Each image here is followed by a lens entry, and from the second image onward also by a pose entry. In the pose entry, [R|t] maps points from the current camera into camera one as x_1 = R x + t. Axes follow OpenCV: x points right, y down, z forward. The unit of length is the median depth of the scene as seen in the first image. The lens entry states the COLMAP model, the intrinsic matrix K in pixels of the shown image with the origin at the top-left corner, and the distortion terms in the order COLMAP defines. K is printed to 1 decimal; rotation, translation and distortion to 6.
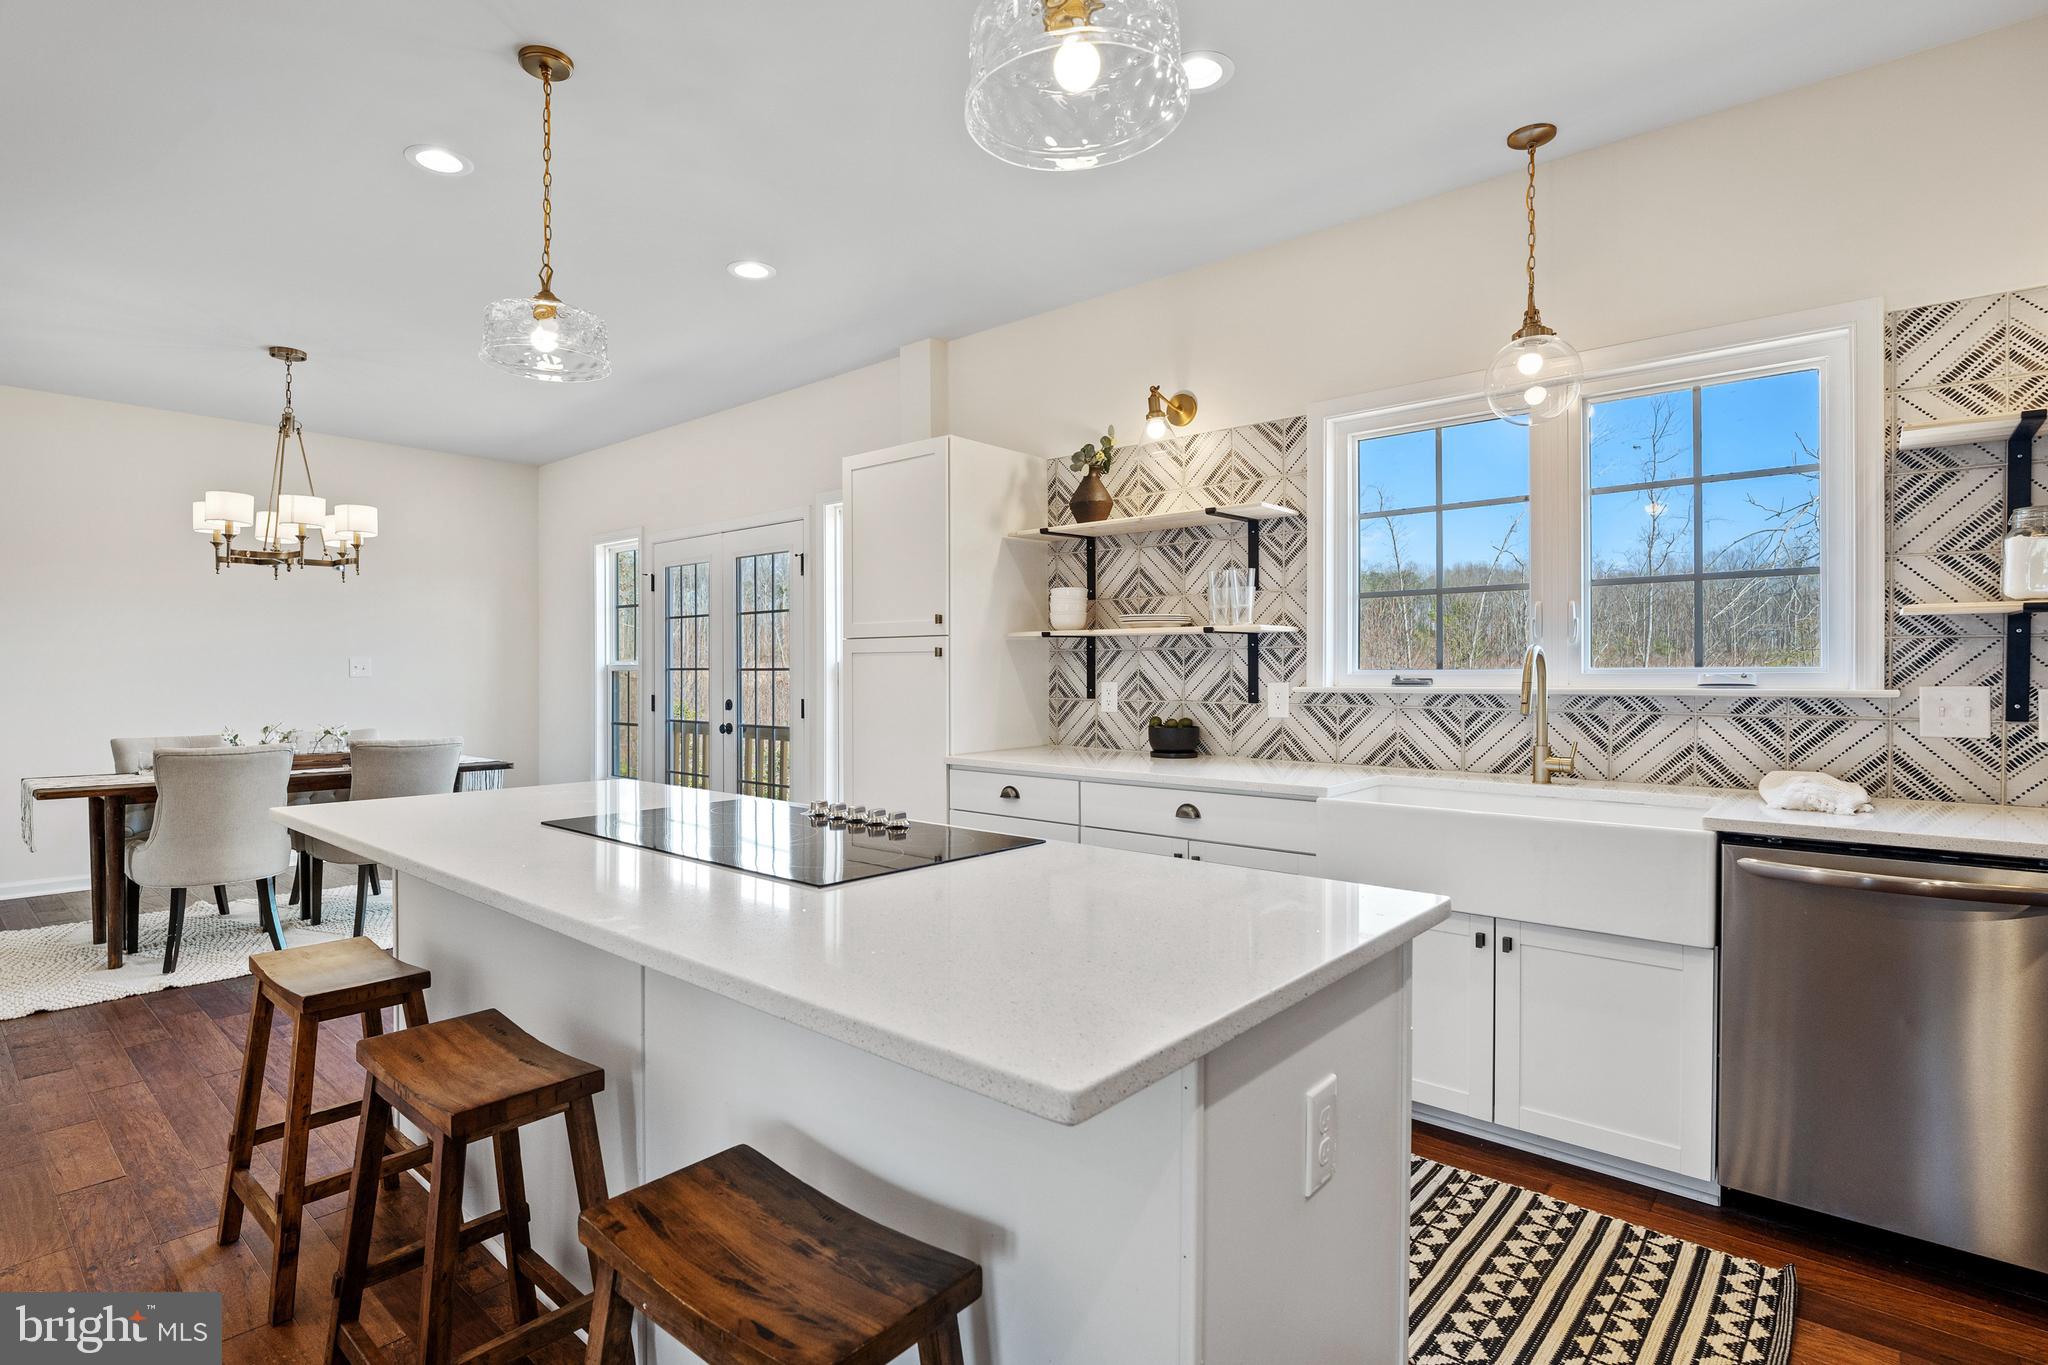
lens RADIAL K [[975.6, 0, 1002.8], [0, 975.6, 690.7], [0, 0, 1]] dist [-0.014486, 0.001407]
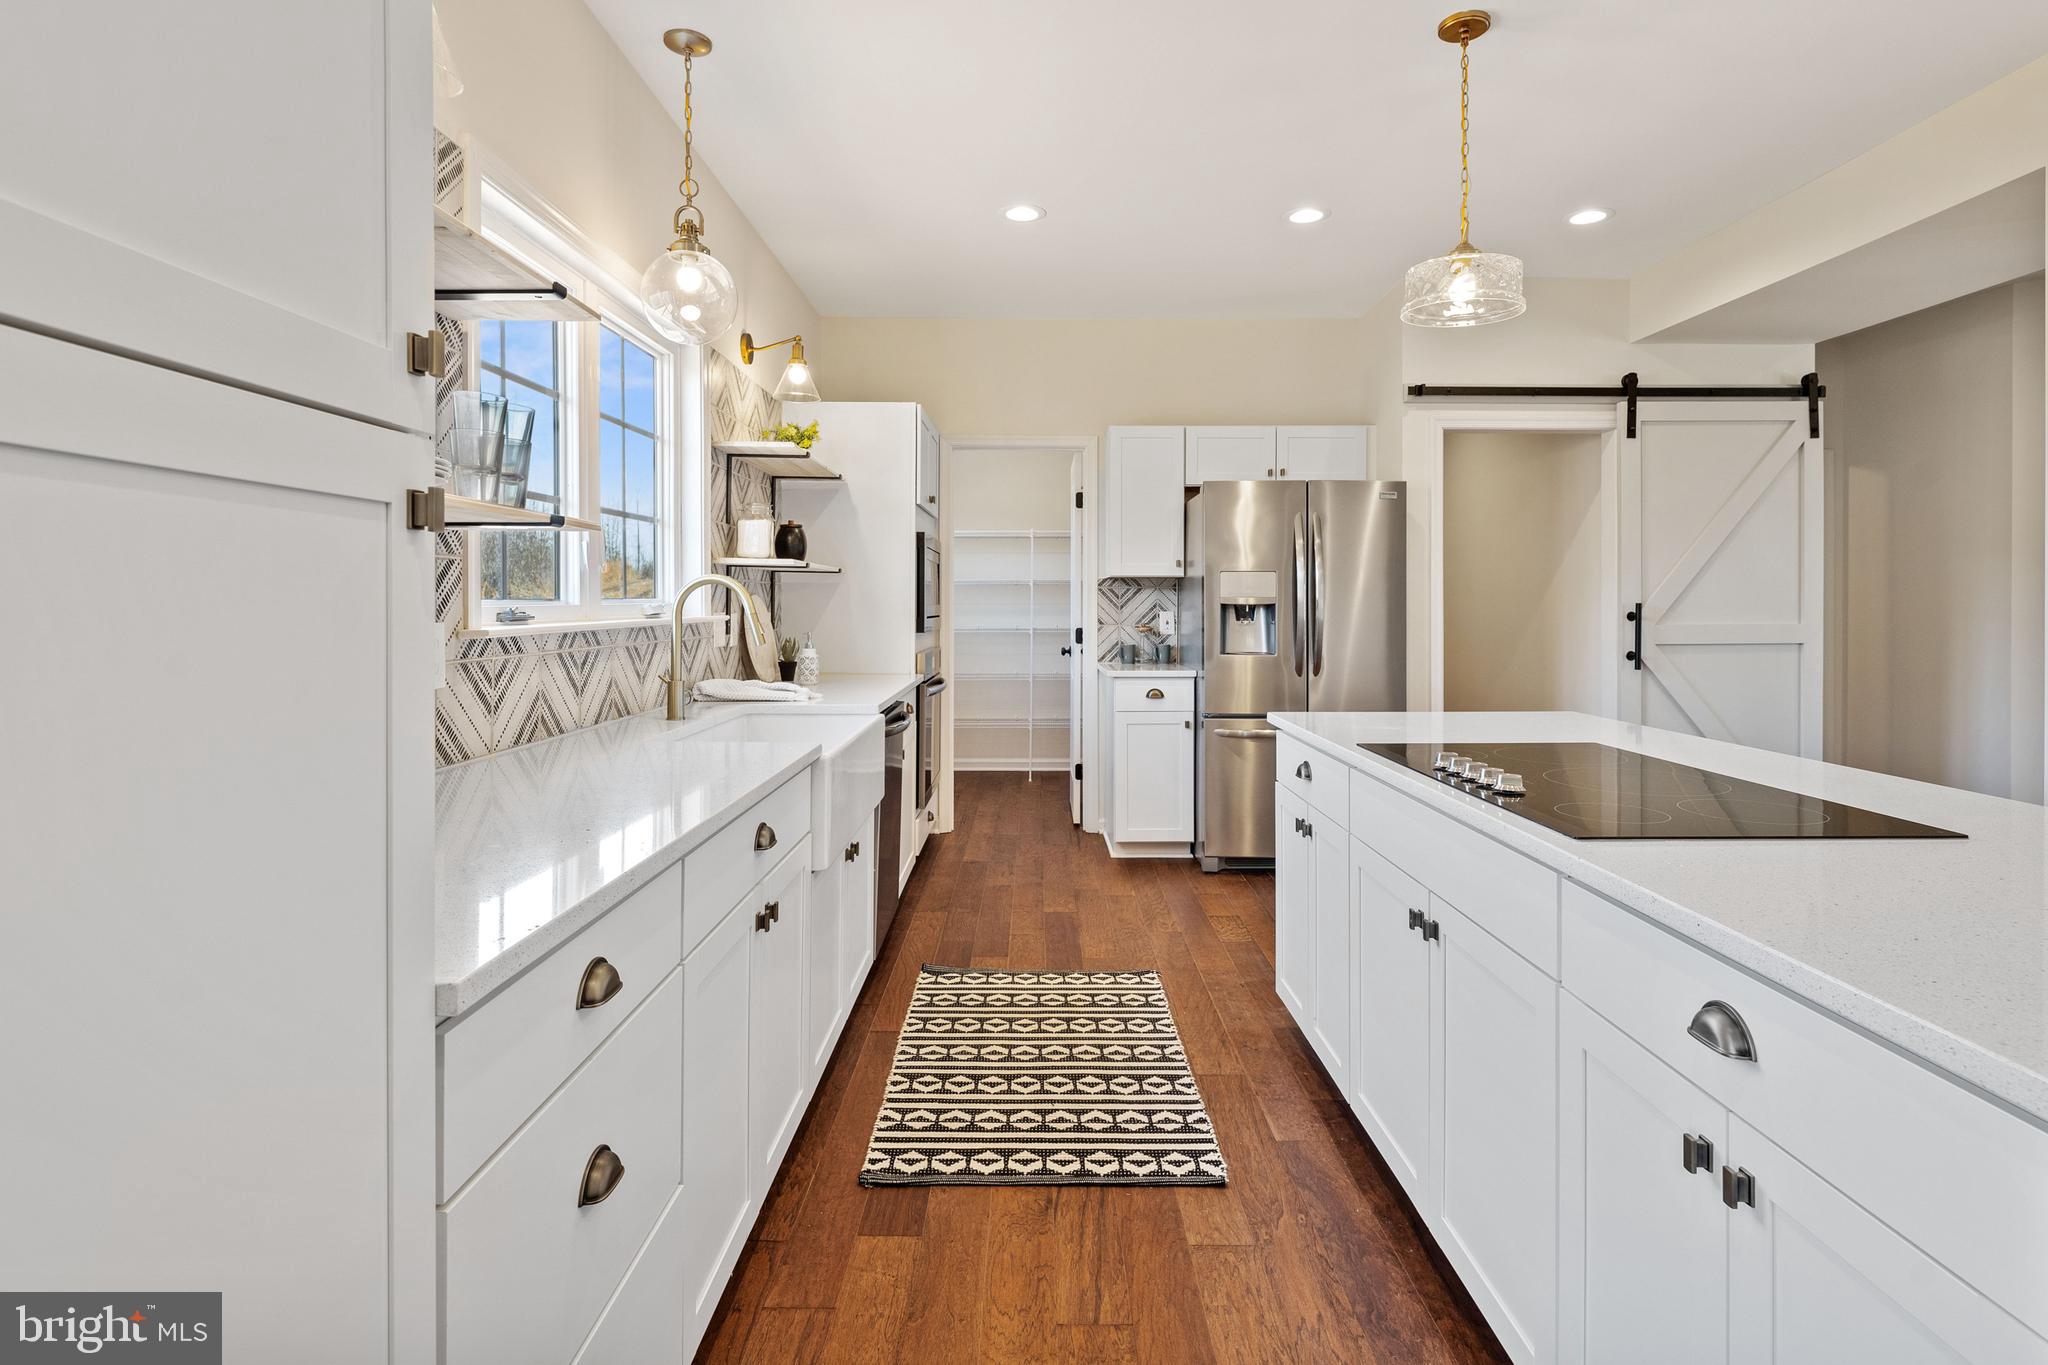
lens RADIAL K [[1023.0, 0, 1035.1], [0, 1023.0, 610.7], [0, 0, 1]] dist [-0.013827, -0.000130]
pose [[-0.650602, -0.002911, 0.759413, -0.370121], [0.018378, 0.999639, 0.019576, -0.021392], [-0.759196, 0.026692, -0.650314, 1.191544]]
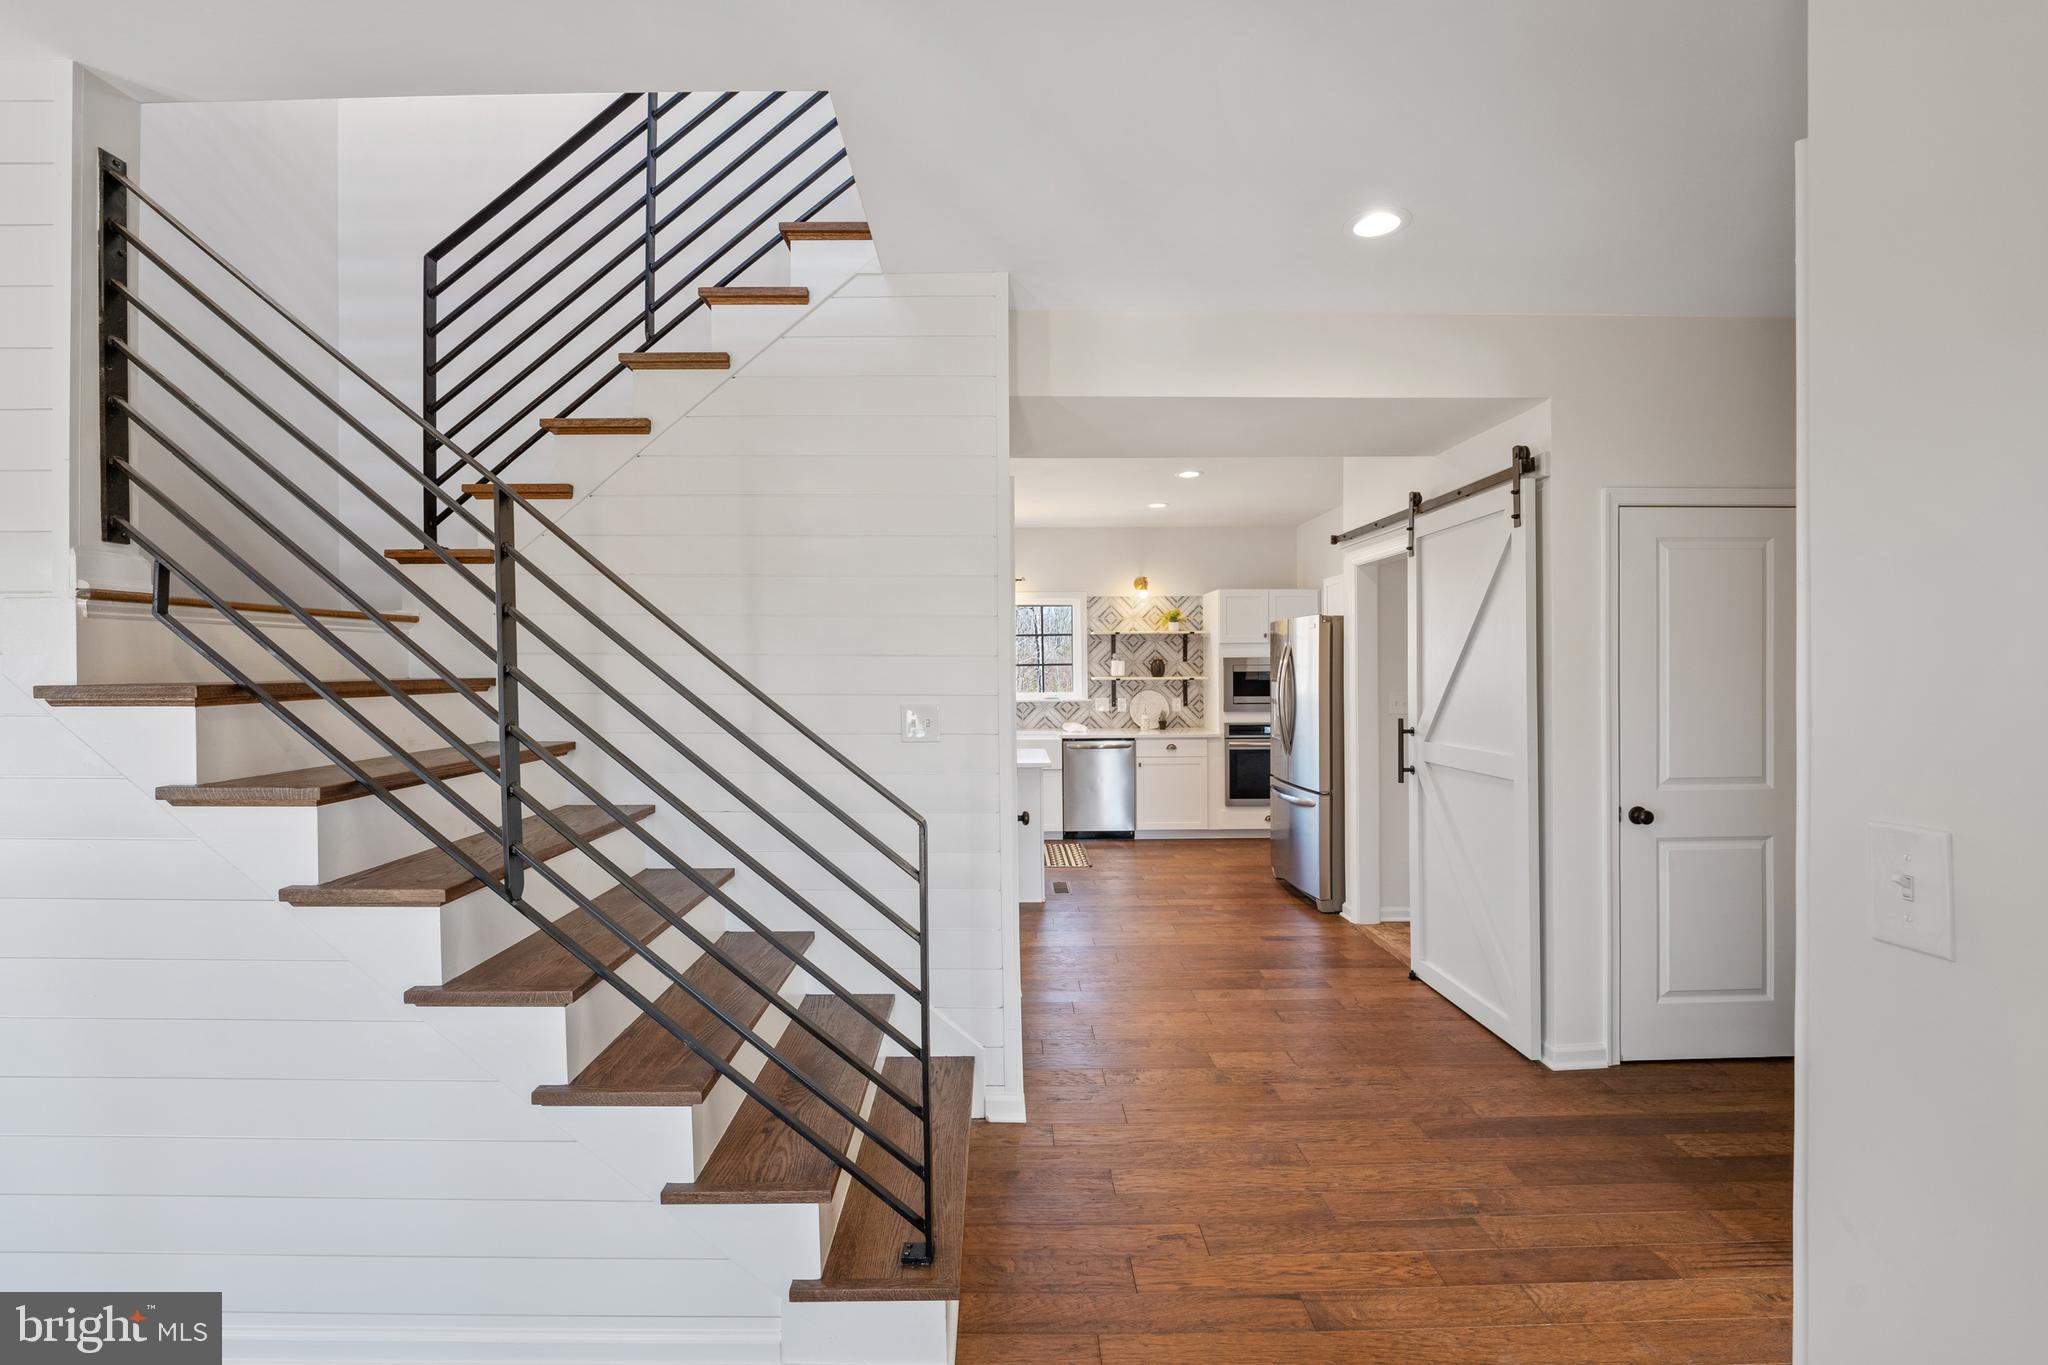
lens RADIAL K [[852.8, 0, 1004.5], [0, 852.8, 665.3], [0, 0, 1]] dist [-0.023153, 0.000284]
pose [[0.758791, -0.004639, 0.651317, -1.071646], [0.020969, 0.999630, -0.017310, -0.060037], [-0.650996, 0.026792, 0.758608, -0.935146]]
